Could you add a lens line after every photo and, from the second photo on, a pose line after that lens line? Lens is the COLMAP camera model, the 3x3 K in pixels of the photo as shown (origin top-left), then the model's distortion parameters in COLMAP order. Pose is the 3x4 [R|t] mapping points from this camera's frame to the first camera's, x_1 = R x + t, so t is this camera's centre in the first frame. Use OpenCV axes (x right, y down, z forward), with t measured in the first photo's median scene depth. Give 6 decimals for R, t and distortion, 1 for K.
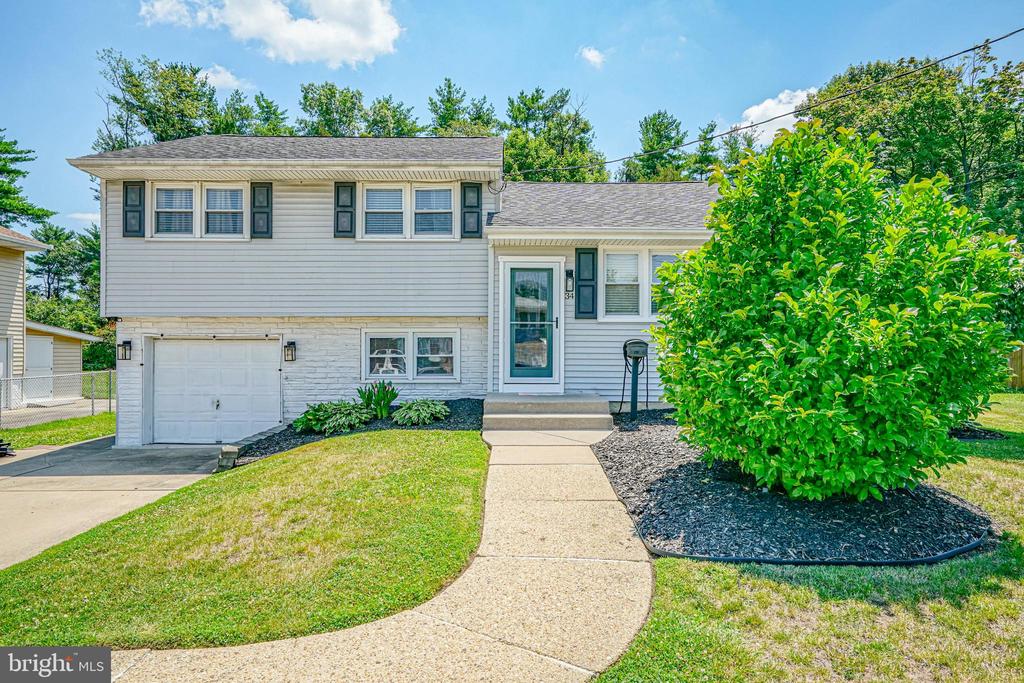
lens RADIAL K [[629.8, 0, 513.9], [0, 629.8, 348.3], [0, 0, 1]] dist [0.008774, -0.001347]
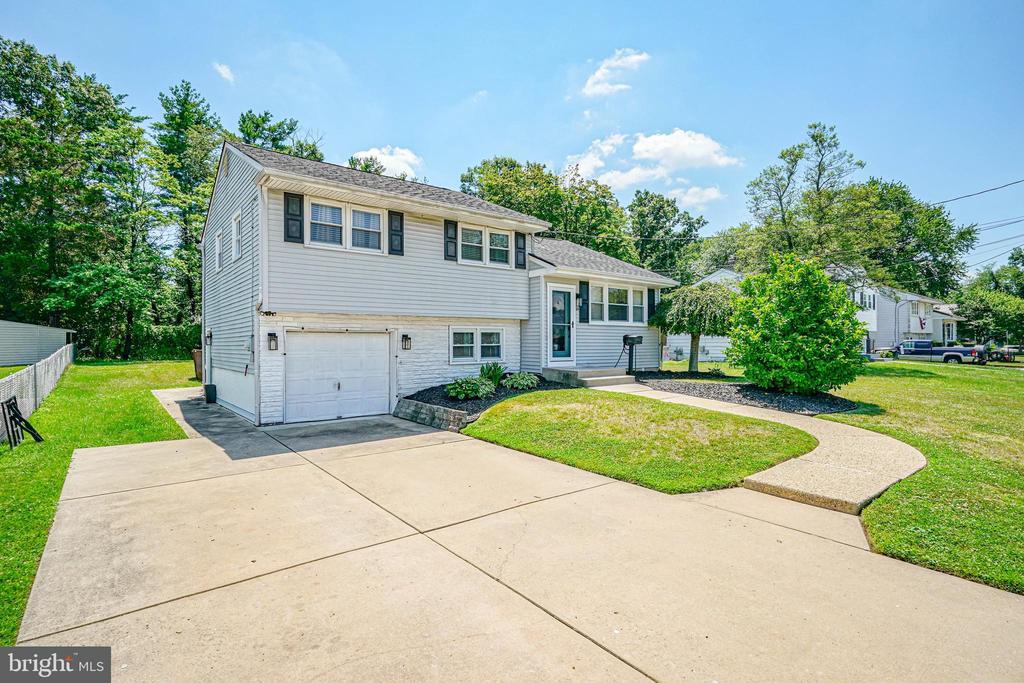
lens RADIAL K [[500.8, 0, 512.1], [0, 500.8, 339.8], [0, 0, 1]] dist [0.000896, 0.000348]
pose [[0.787226, -0.000125, 0.616664, -0.842340], [-0.001300, 0.999997, 0.001863, -0.002323], [-0.616663, -0.002268, 0.787224, 0.043335]]
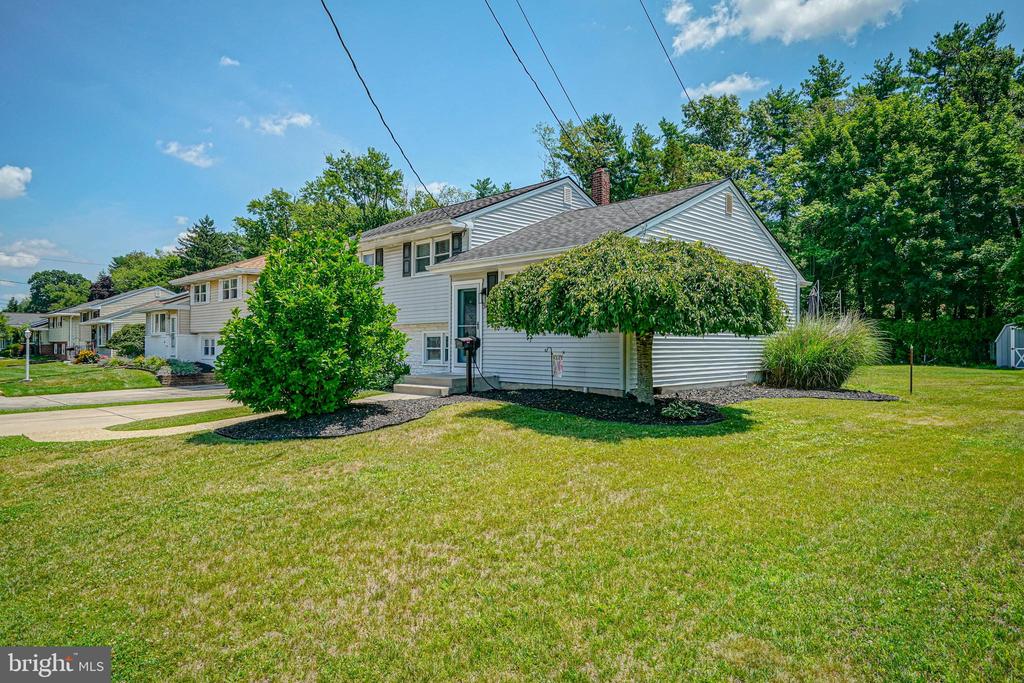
lens RADIAL K [[629.8, 0, 514.4], [0, 629.8, 343.4], [0, 0, 1]] dist [0.008774, -0.001347]
pose [[0.698240, -0.002788, -0.715858, 1.100648], [0.004652, 0.999989, 0.000643, -0.000797], [0.715848, -0.003779, 0.698245, 0.051480]]
